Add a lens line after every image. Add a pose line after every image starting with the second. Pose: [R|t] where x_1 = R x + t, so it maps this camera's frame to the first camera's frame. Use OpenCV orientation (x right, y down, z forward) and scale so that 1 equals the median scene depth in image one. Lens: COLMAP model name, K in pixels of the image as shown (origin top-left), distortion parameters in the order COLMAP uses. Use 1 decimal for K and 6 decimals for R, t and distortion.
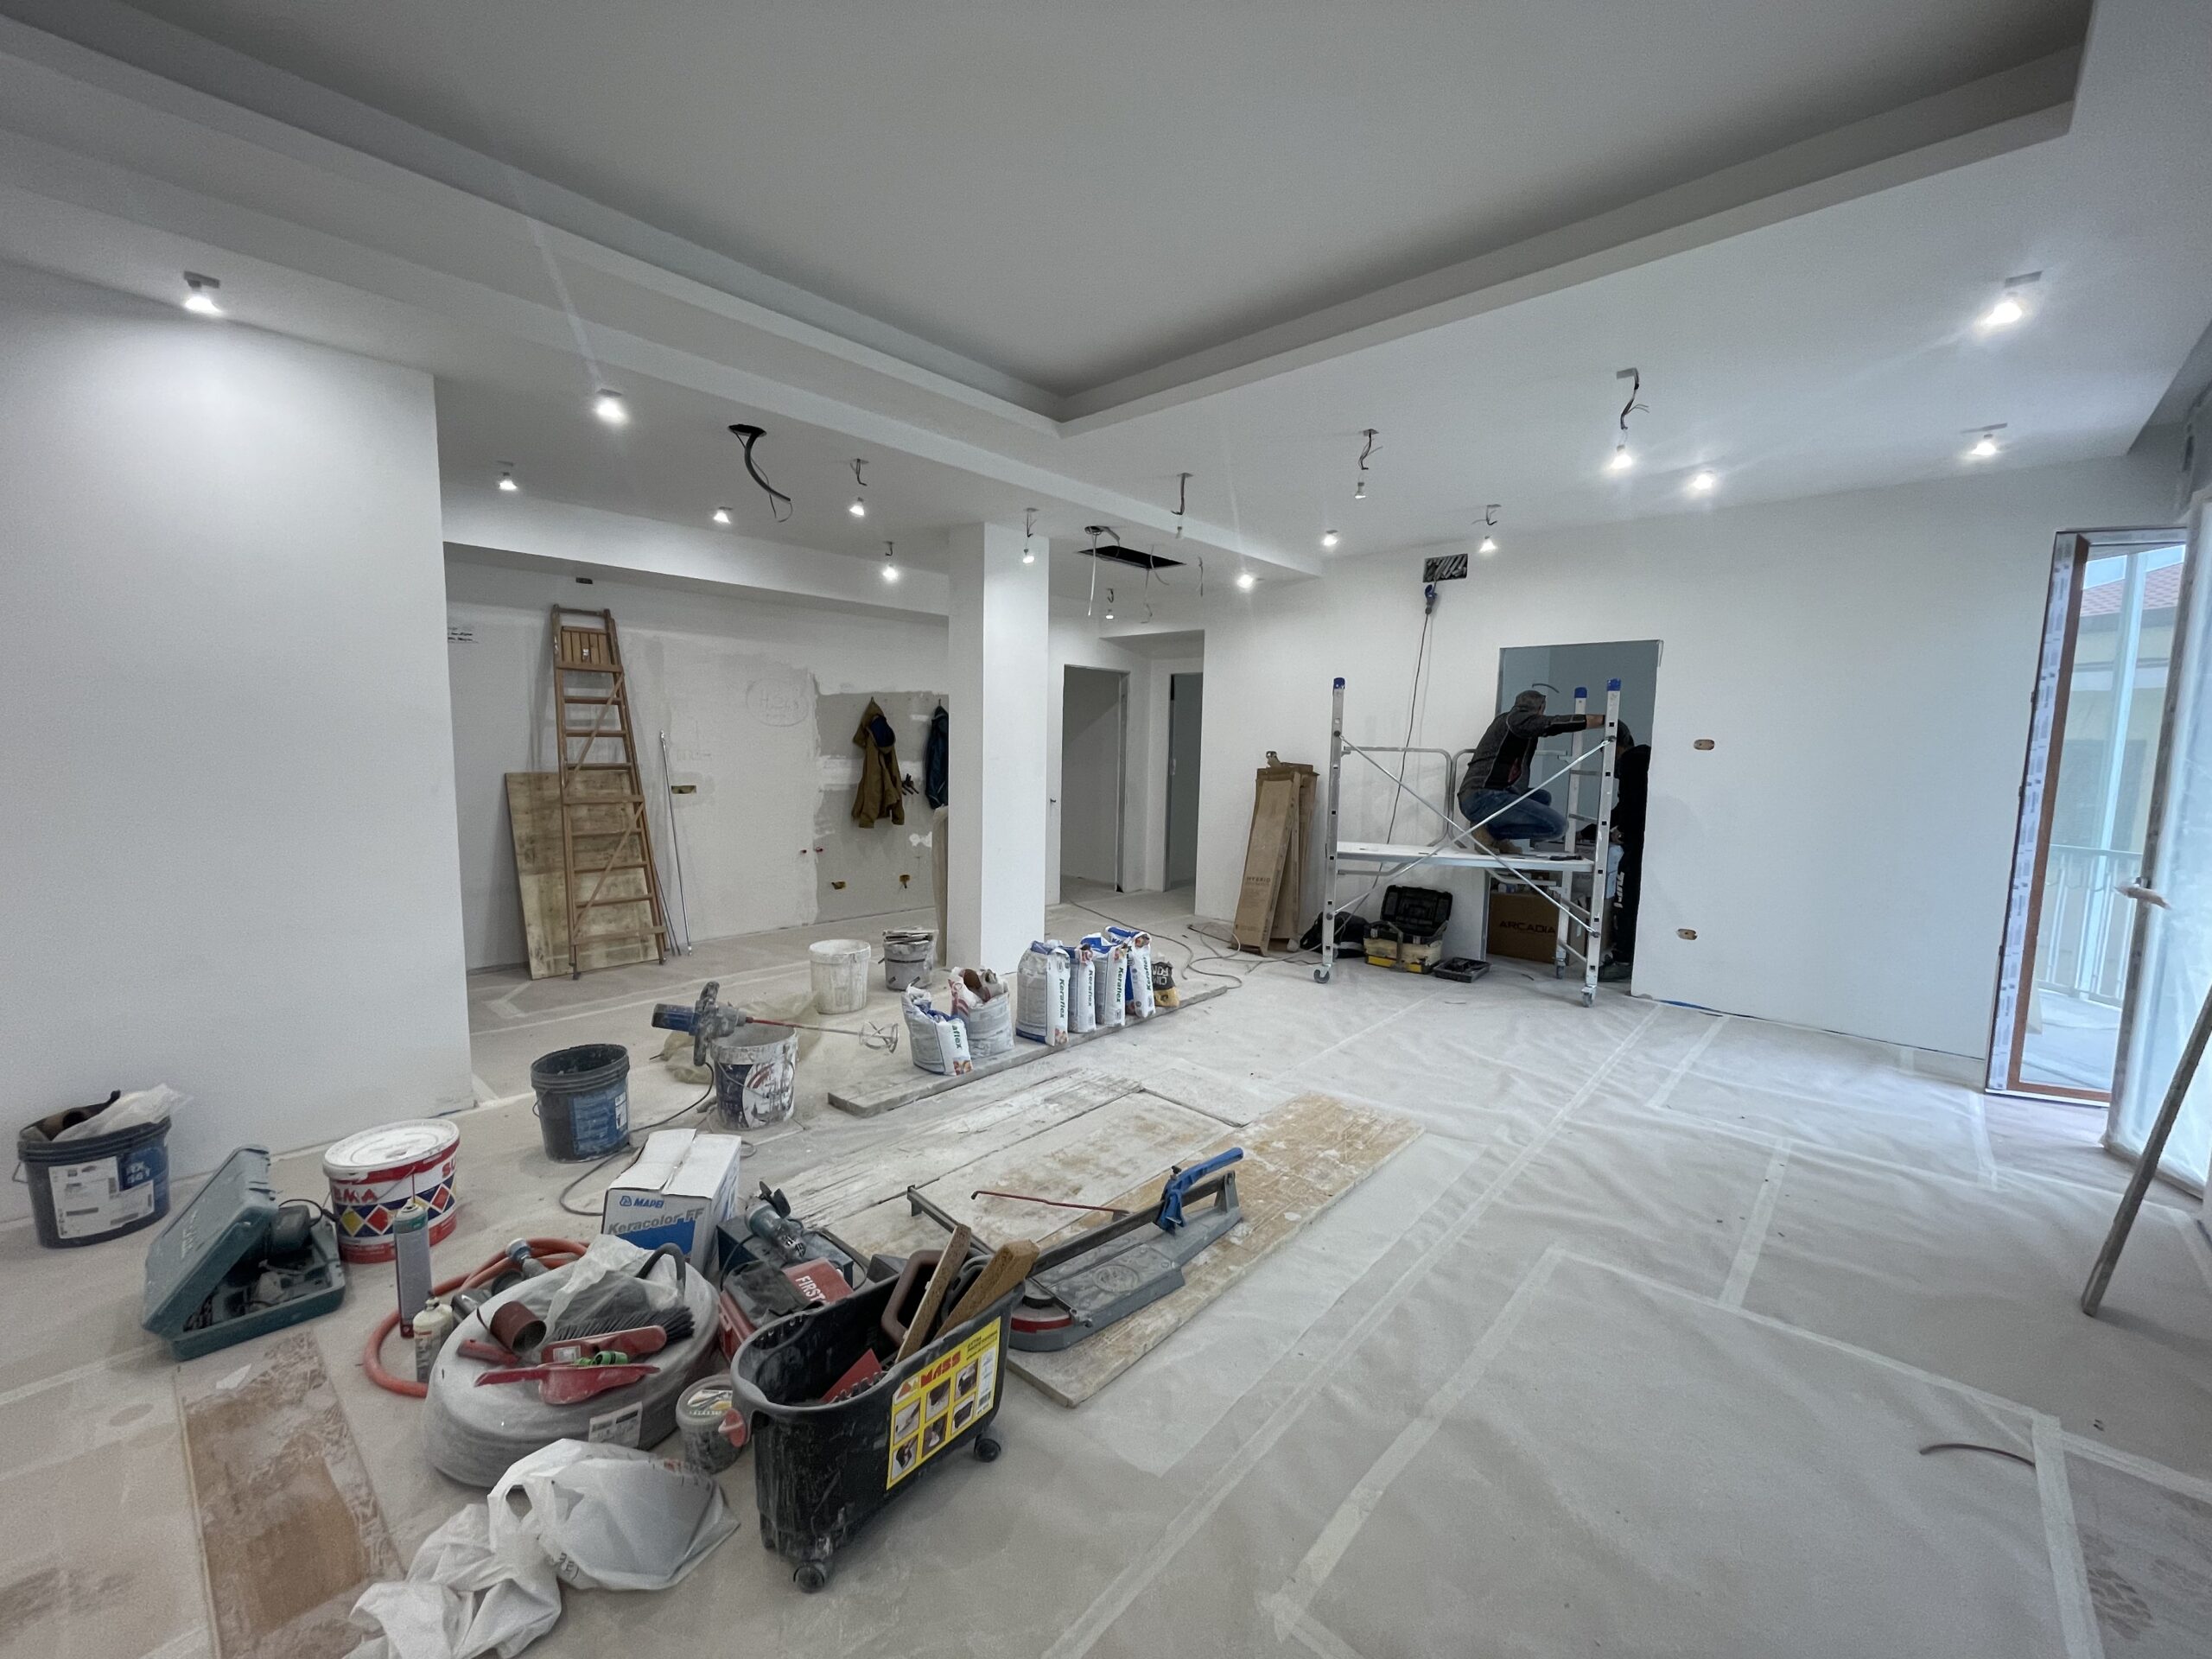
lens RADIAL K [[889.2, 0, 1093.3], [0, 889.2, 830.8], [0, 0, 1]] dist [-0.000702, -0.000029]
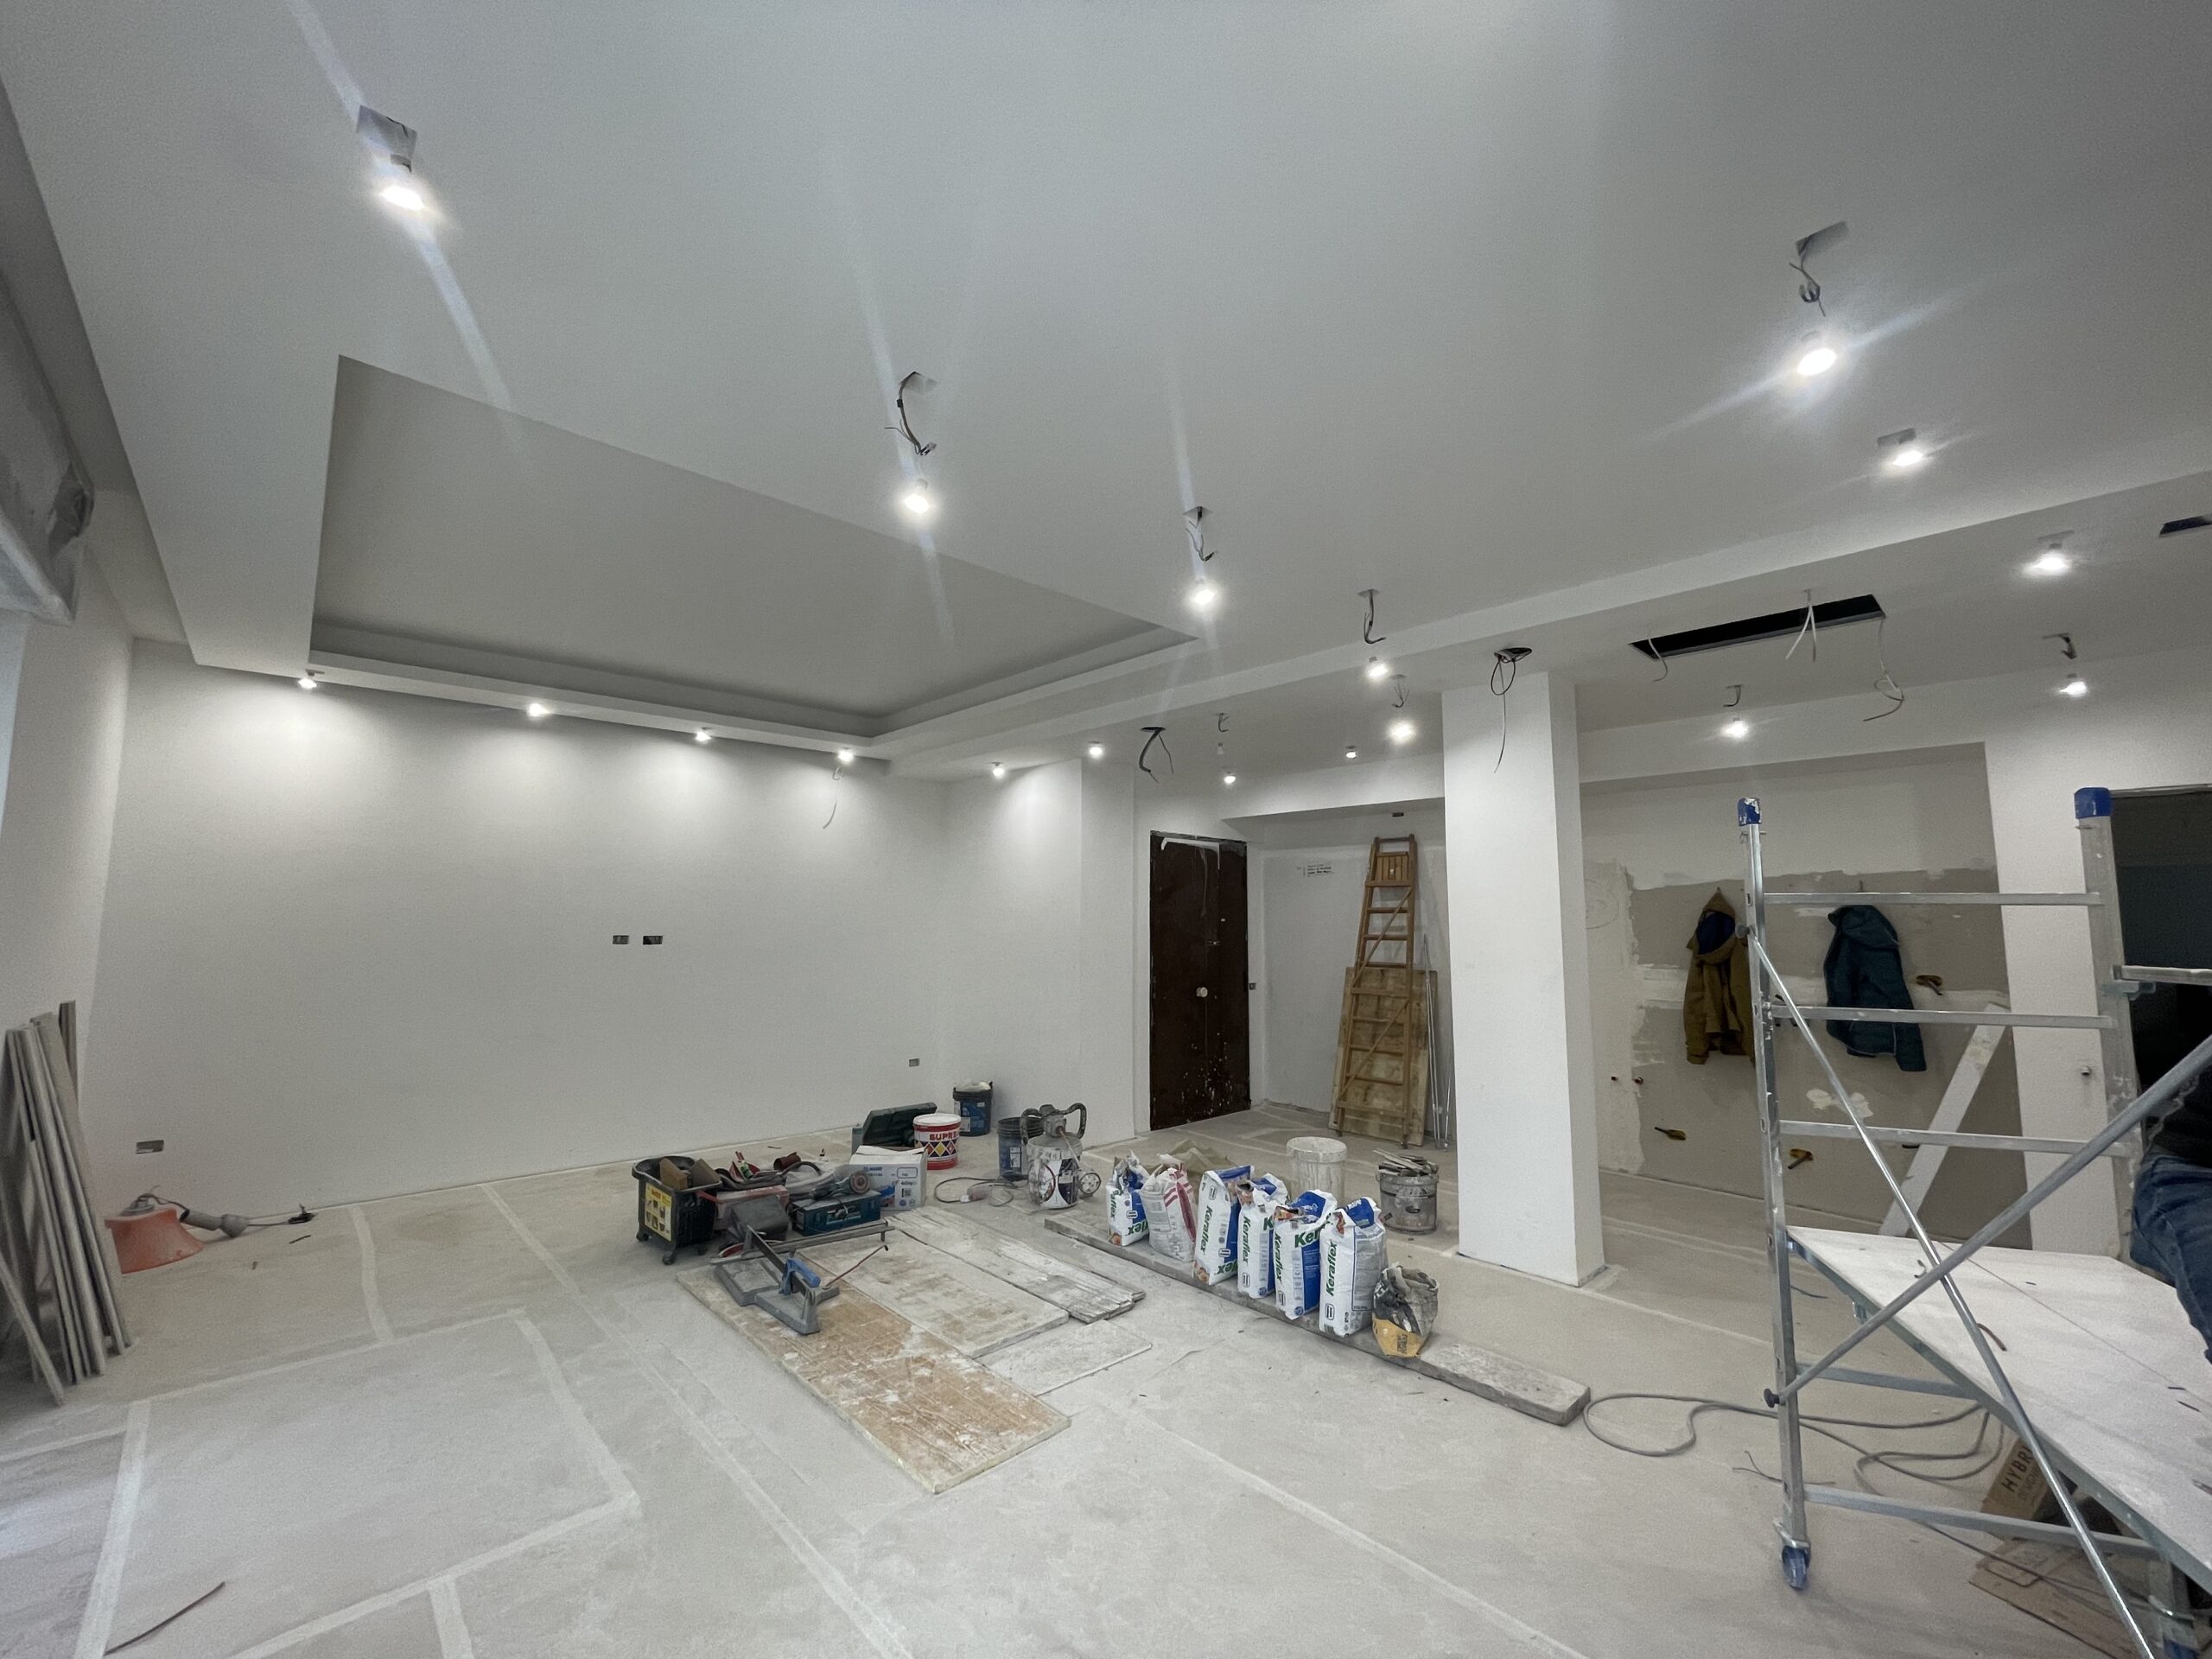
lens RADIAL K [[889.2, 0, 1092.5], [0, 889.2, 836.7], [0, 0, 1]] dist [-0.000702, -0.000029]
pose [[-0.078135, -0.115056, -0.990281, 0.677212], [-0.104170, 0.988823, -0.106668, -0.073177], [0.991485, 0.094823, -0.089247, 0.681750]]
